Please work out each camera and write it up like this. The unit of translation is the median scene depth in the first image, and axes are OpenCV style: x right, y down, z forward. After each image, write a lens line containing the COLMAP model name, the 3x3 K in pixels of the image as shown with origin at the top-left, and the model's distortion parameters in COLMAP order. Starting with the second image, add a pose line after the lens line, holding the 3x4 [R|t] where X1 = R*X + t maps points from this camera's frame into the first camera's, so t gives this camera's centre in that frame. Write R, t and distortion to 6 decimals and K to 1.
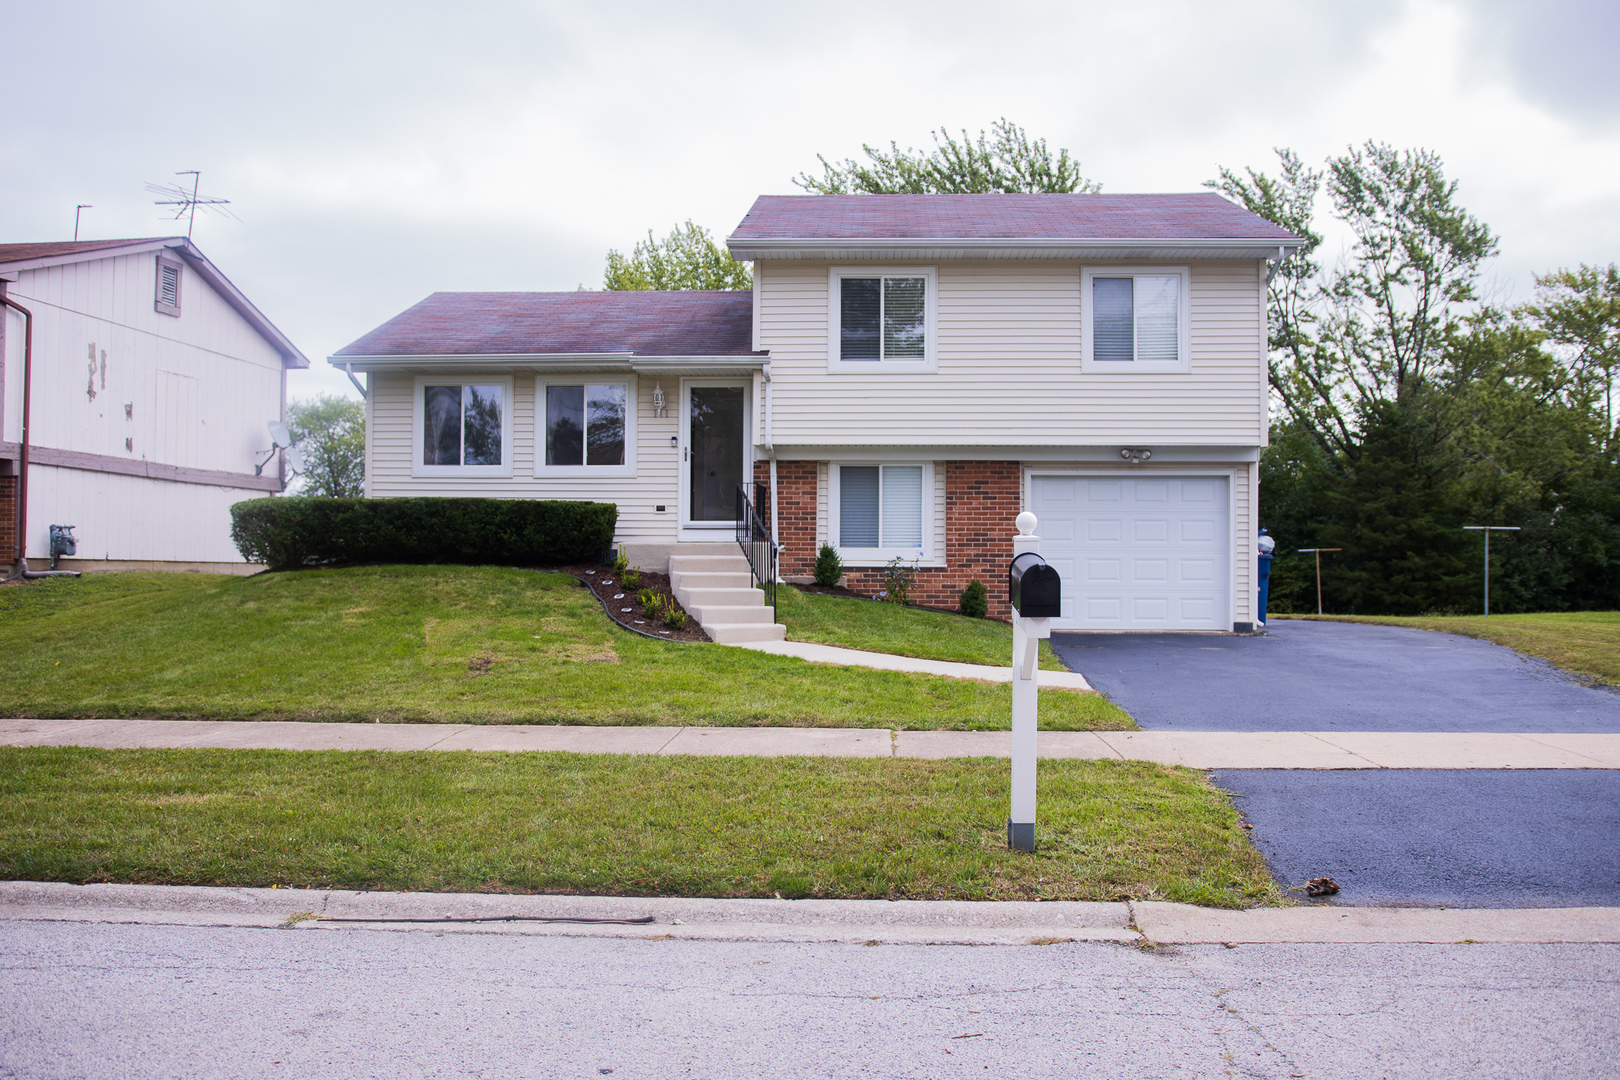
lens RADIAL K [[1305.2, 0, 810.0], [0, 1305.2, 540.0], [0, 0, 1]] dist [-0.055044, -0.000226]
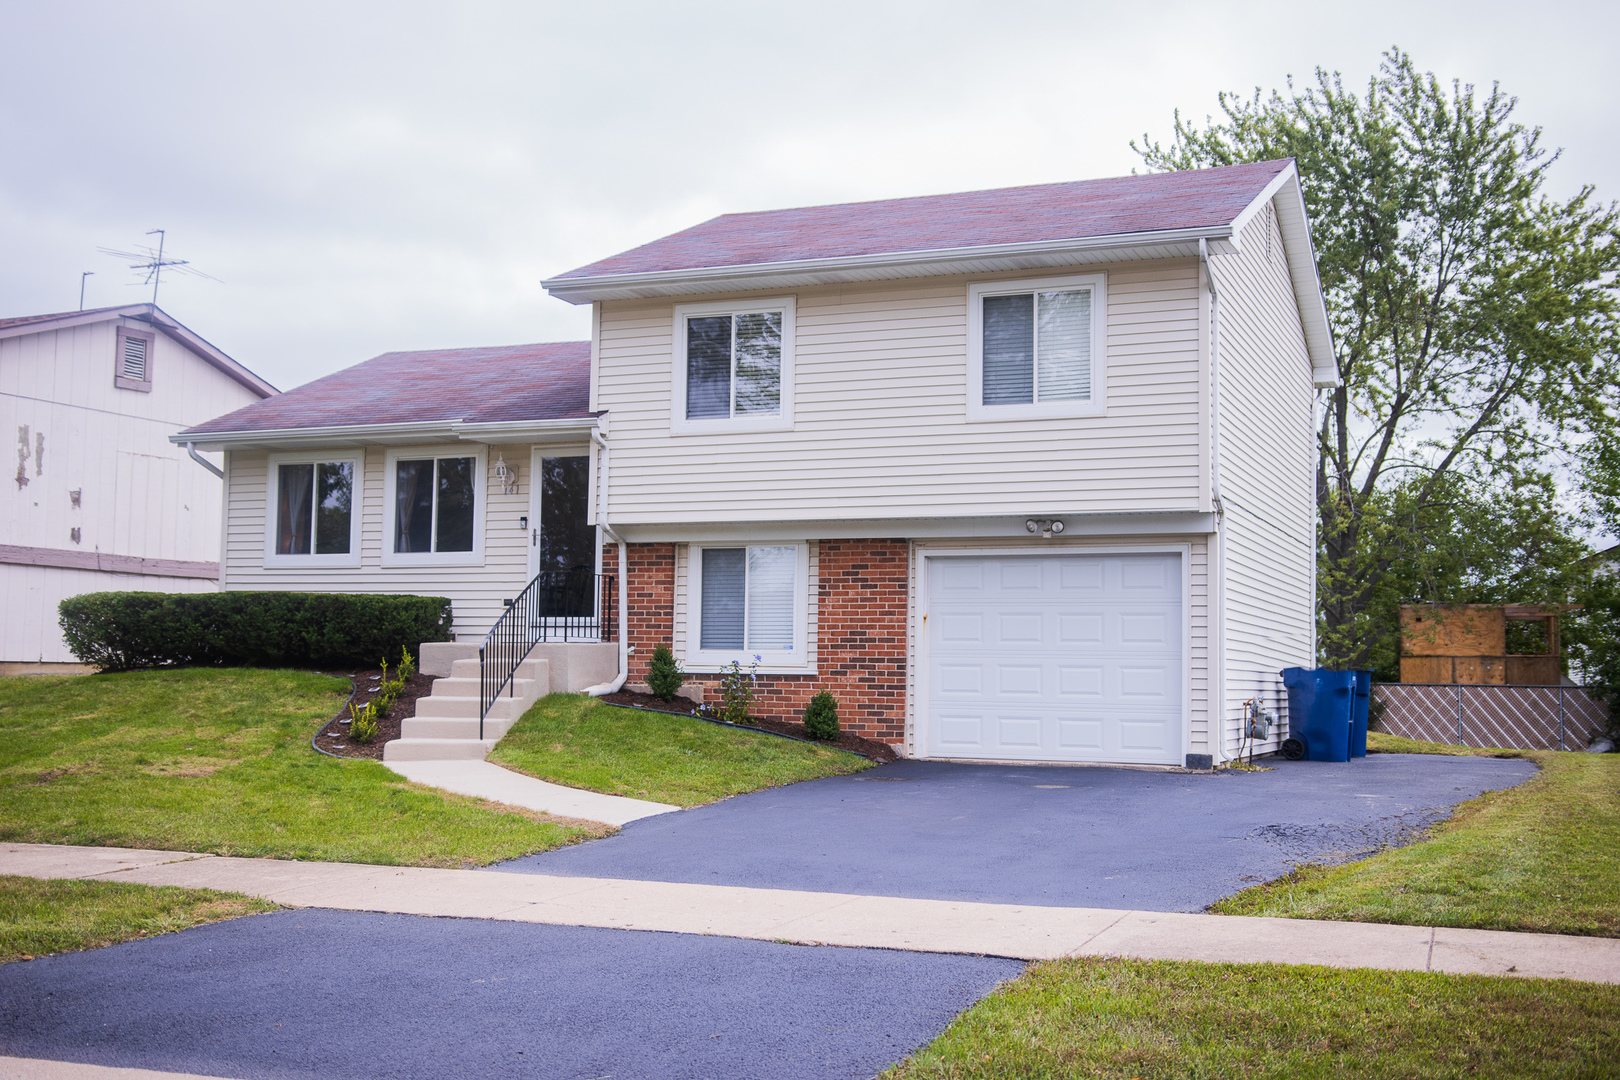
lens RADIAL K [[1805.3, 0, 810.0], [0, 1805.3, 540.0], [0, 0, 1]] dist [0.011336, 0.013611]
pose [[0.940430, -0.018292, -0.339494, 0.468316], [-0.001378, 0.998338, -0.057611, 0.002397], [0.339984, 0.054647, 0.938842, -0.027073]]
